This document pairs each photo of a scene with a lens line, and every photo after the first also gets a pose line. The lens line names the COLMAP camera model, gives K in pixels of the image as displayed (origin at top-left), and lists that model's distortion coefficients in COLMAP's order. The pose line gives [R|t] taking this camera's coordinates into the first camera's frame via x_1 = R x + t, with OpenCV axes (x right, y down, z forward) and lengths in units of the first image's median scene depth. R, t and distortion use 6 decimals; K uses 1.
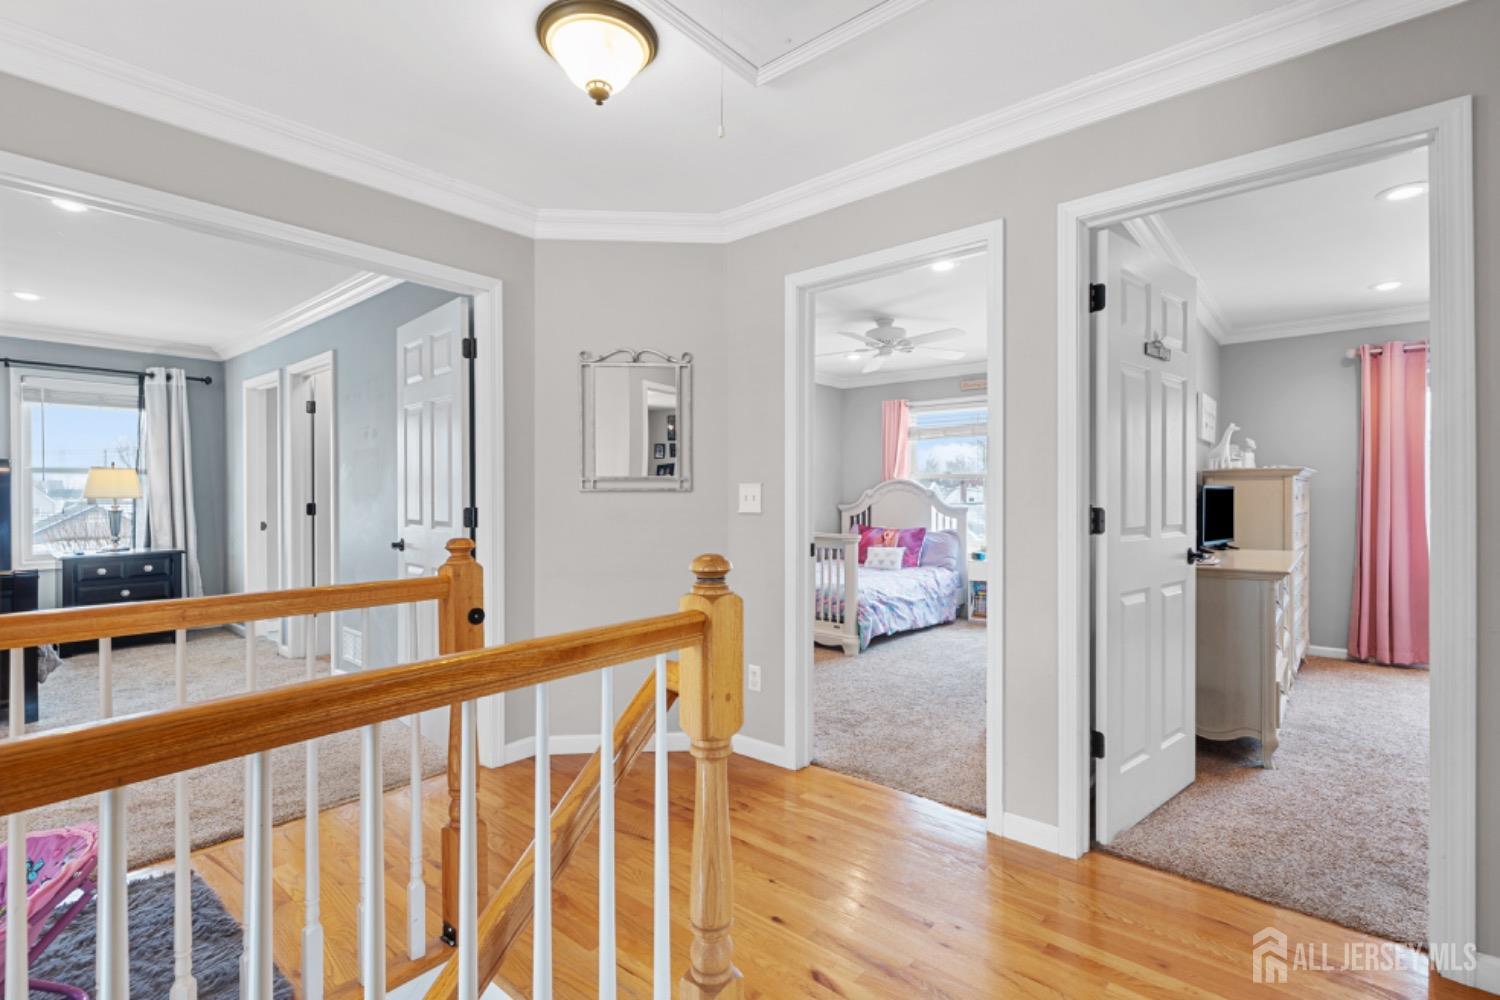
lens RADIAL K [[700.4, 0, 742.7], [0, 700.4, 497.7], [0, 0, 1]] dist [0.003934, 0.000470]
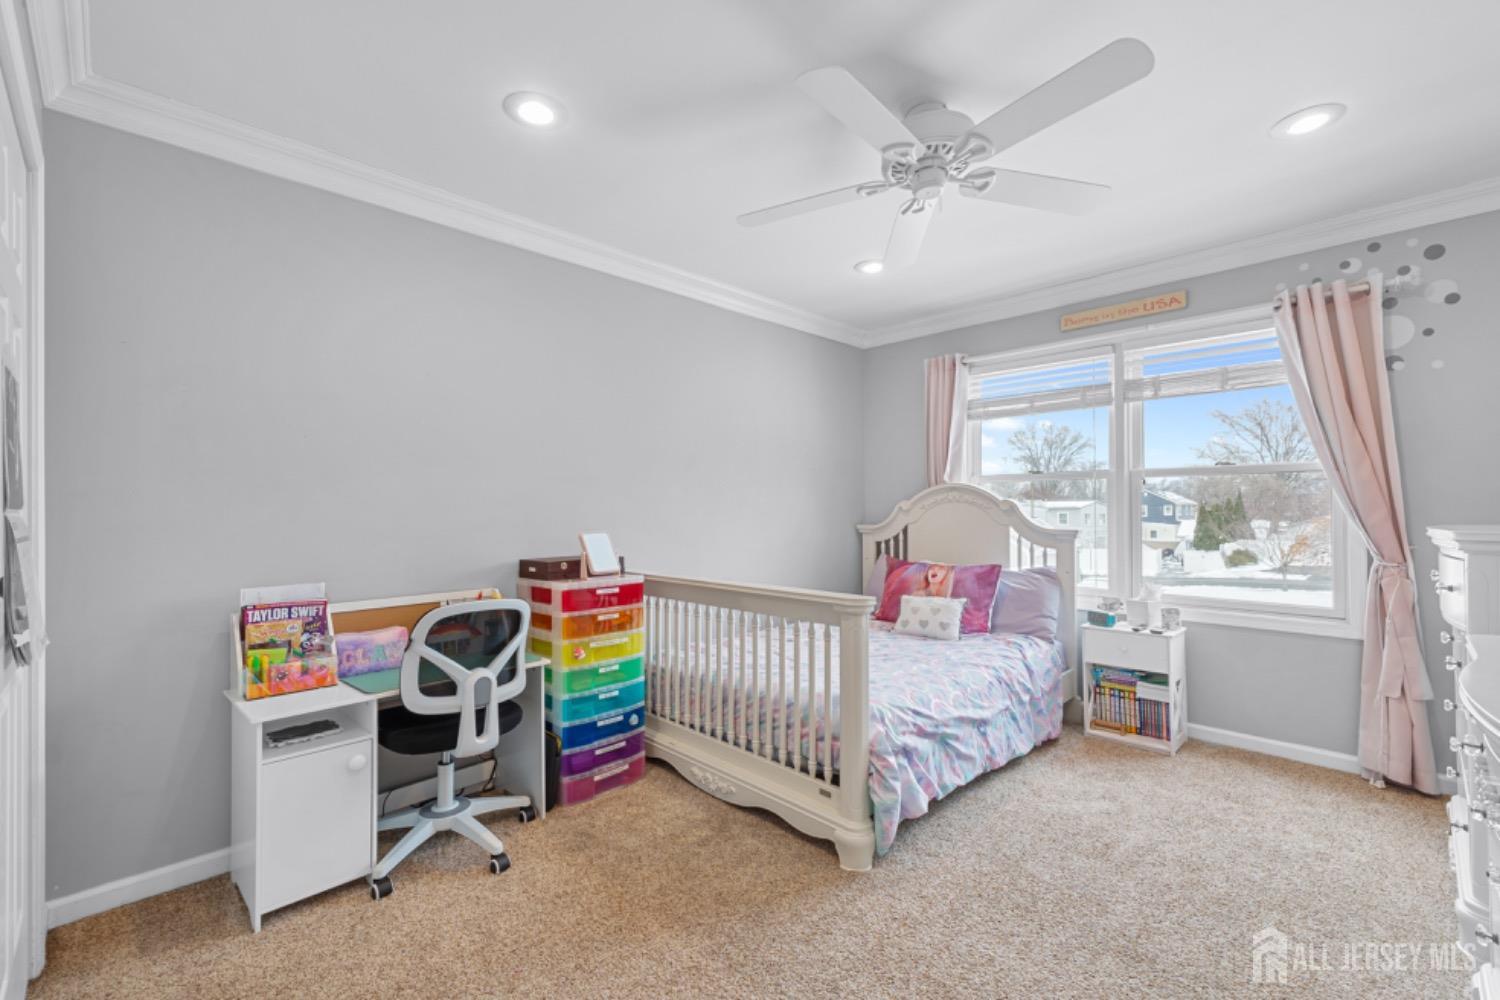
lens RADIAL K [[637.9, 0, 740.9], [0, 637.9, 500.7], [0, 0, 1]] dist [-0.000342, -0.002067]
pose [[0.995897, -0.005712, -0.090312, 0.097621], [0.004121, 0.999833, -0.017798, -0.002347], [0.090399, 0.017353, 0.995754, 0.470618]]
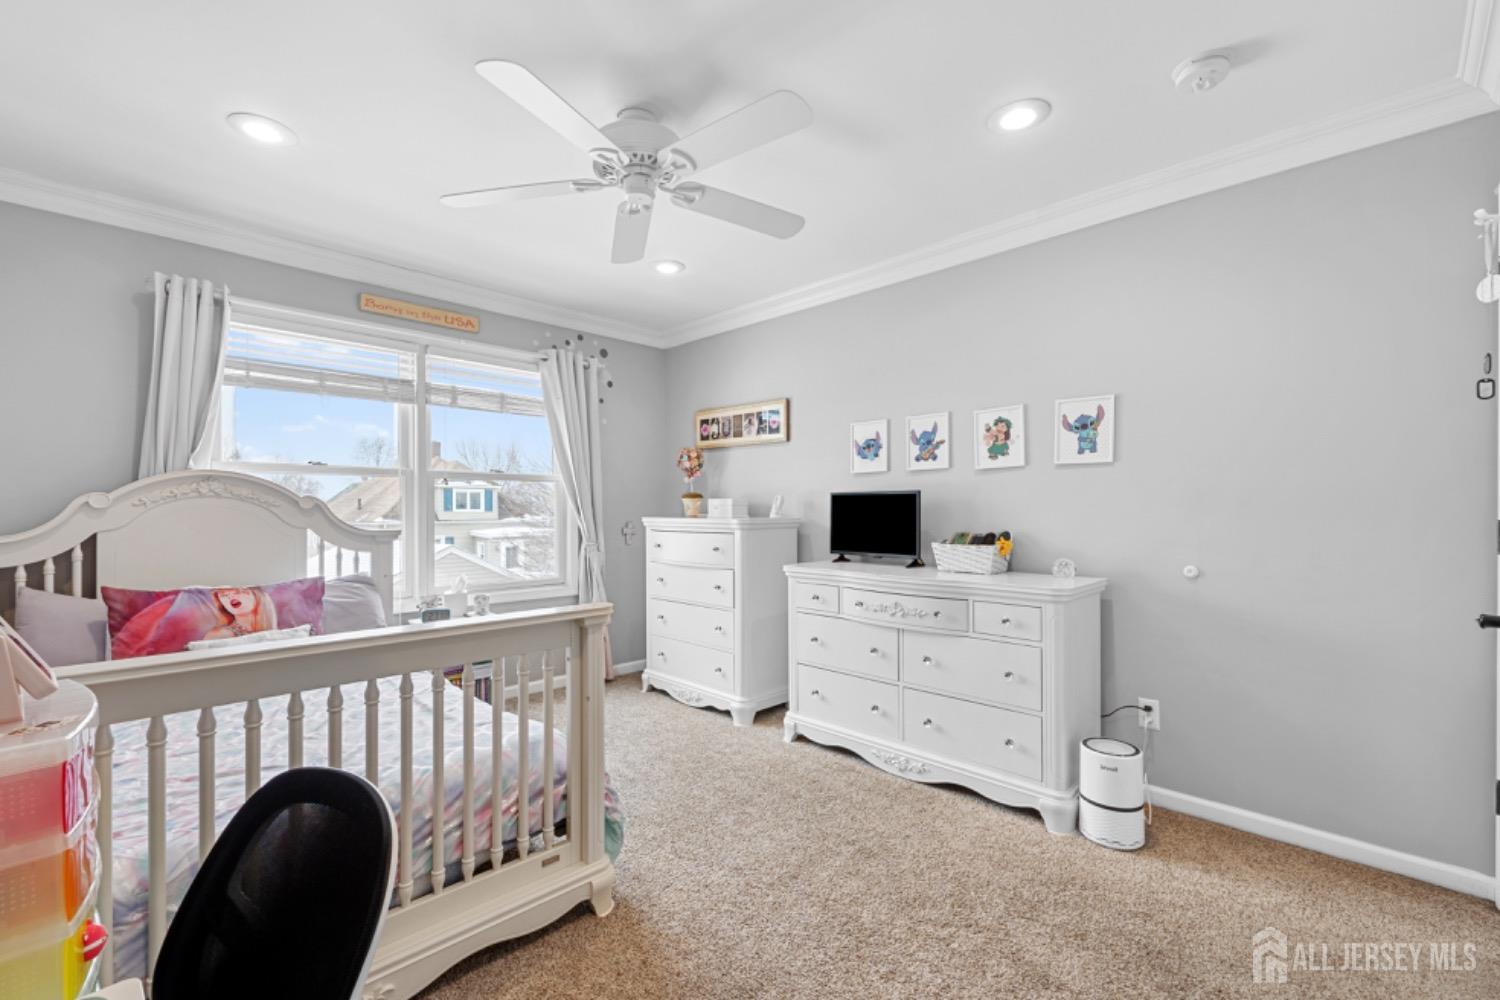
lens RADIAL K [[637.9, 0, 753.8], [0, 637.9, 507.1], [0, 0, 1]] dist [-0.000342, -0.002067]
pose [[0.046371, 0.002532, 0.998921, -0.164147], [0.007121, 0.999971, -0.002865, -0.000749], [-0.998899, 0.007246, 0.046352, 0.724744]]
